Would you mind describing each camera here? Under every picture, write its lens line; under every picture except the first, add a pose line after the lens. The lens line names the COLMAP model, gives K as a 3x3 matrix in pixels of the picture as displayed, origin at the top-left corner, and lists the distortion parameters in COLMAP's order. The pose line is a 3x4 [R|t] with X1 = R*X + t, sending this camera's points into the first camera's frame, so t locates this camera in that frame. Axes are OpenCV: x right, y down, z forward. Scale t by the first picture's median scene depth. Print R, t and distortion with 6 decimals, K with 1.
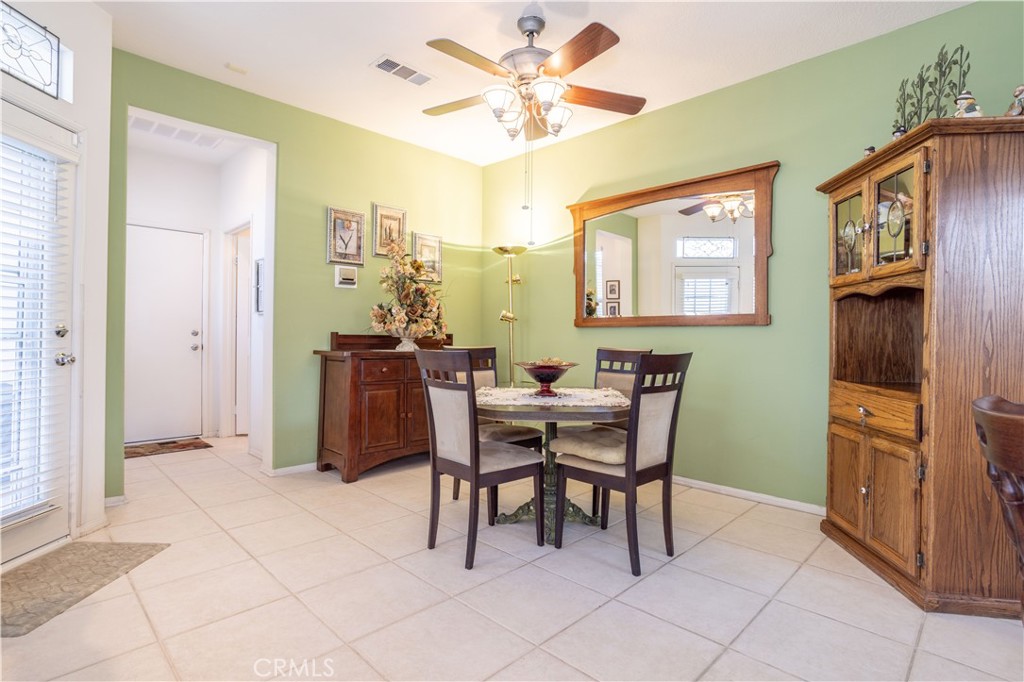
lens RADIAL K [[504.2, 0, 509.6], [0, 504.2, 337.2], [0, 0, 1]] dist [-0.062295, 0.035576]
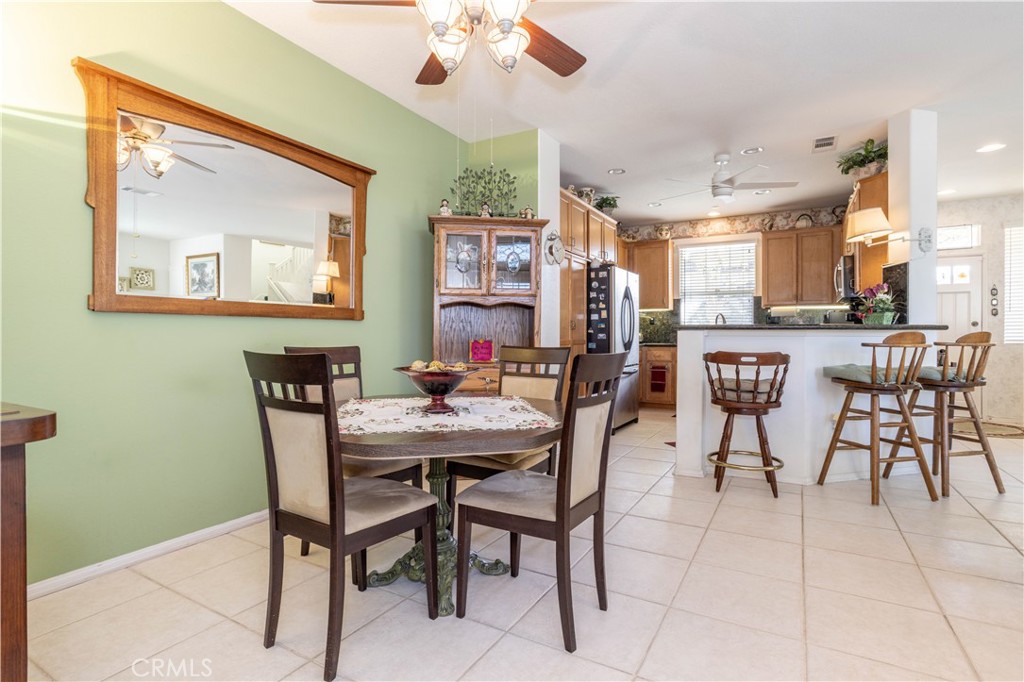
lens RADIAL K [[504.2, 0, 509.6], [0, 504.2, 337.2], [0, 0, 1]] dist [-0.062295, 0.035576]
pose [[-0.255100, -0.017113, 0.966763, -0.674760], [-0.009441, 0.999840, 0.015207, -0.007959], [-0.966869, -0.005248, -0.255221, 1.090592]]
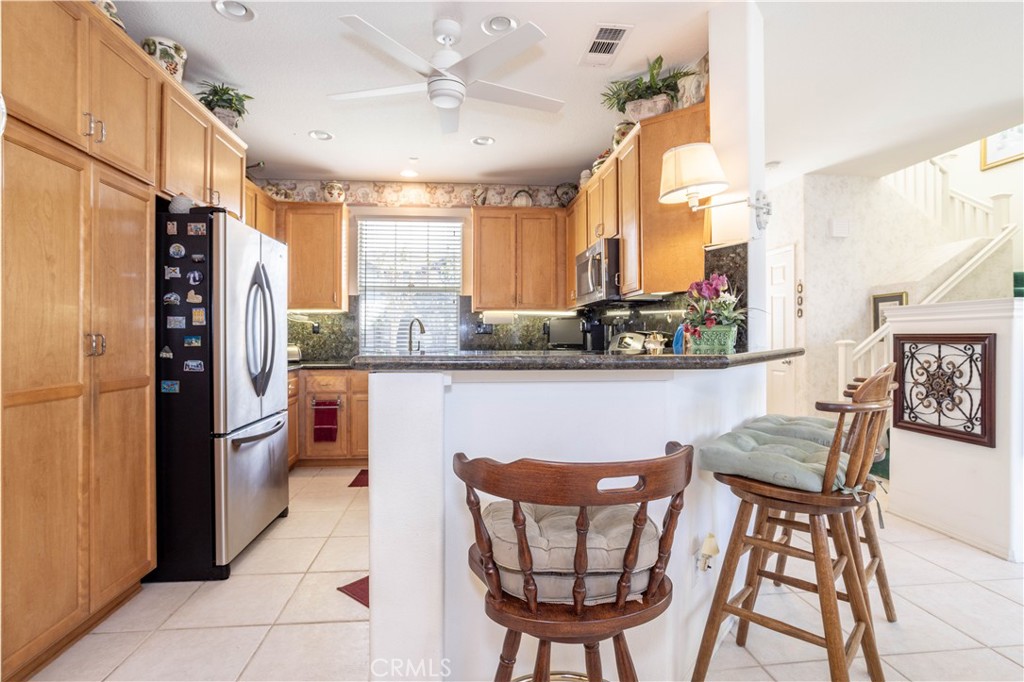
lens RADIAL K [[504.2, 0, 509.6], [0, 504.2, 337.2], [0, 0, 1]] dist [-0.062295, 0.035576]
pose [[-0.776418, -0.011959, 0.630105, 0.118088], [-0.012059, 0.999919, 0.004120, -0.044123], [-0.630103, -0.004400, -0.776499, 0.589121]]
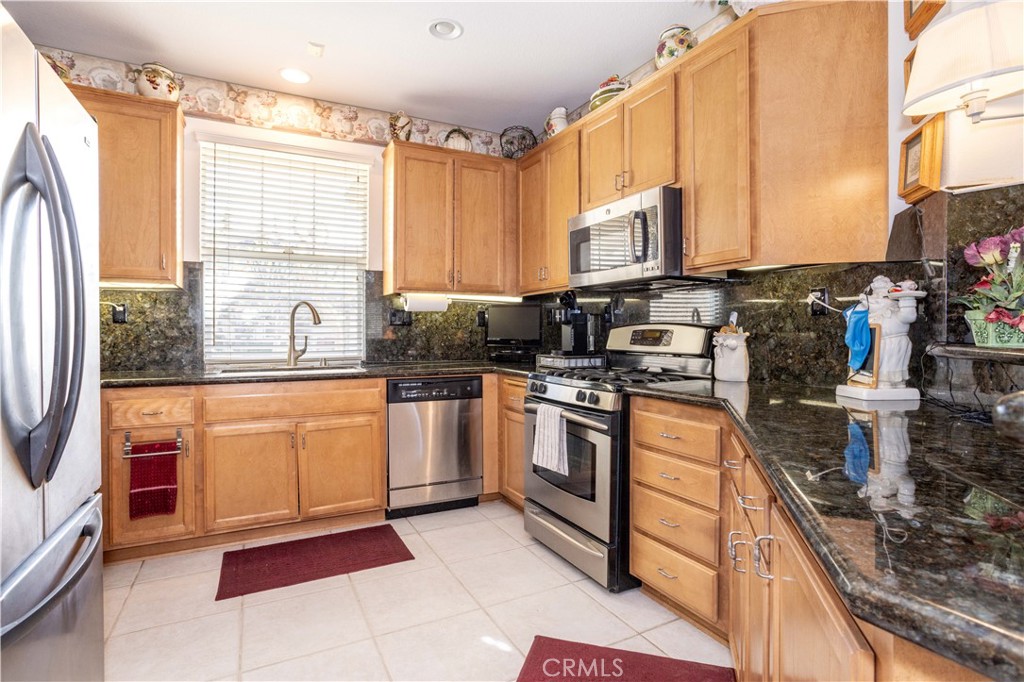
lens RADIAL K [[509.0, 0, 512.2], [0, 509.0, 334.8], [0, 0, 1]] dist [-0.060286, 0.035908]
pose [[-0.952283, -0.015181, 0.304839, 0.669729], [-0.013785, 0.999882, 0.006732, -0.036937], [-0.304906, 0.002209, -0.952380, 0.383059]]
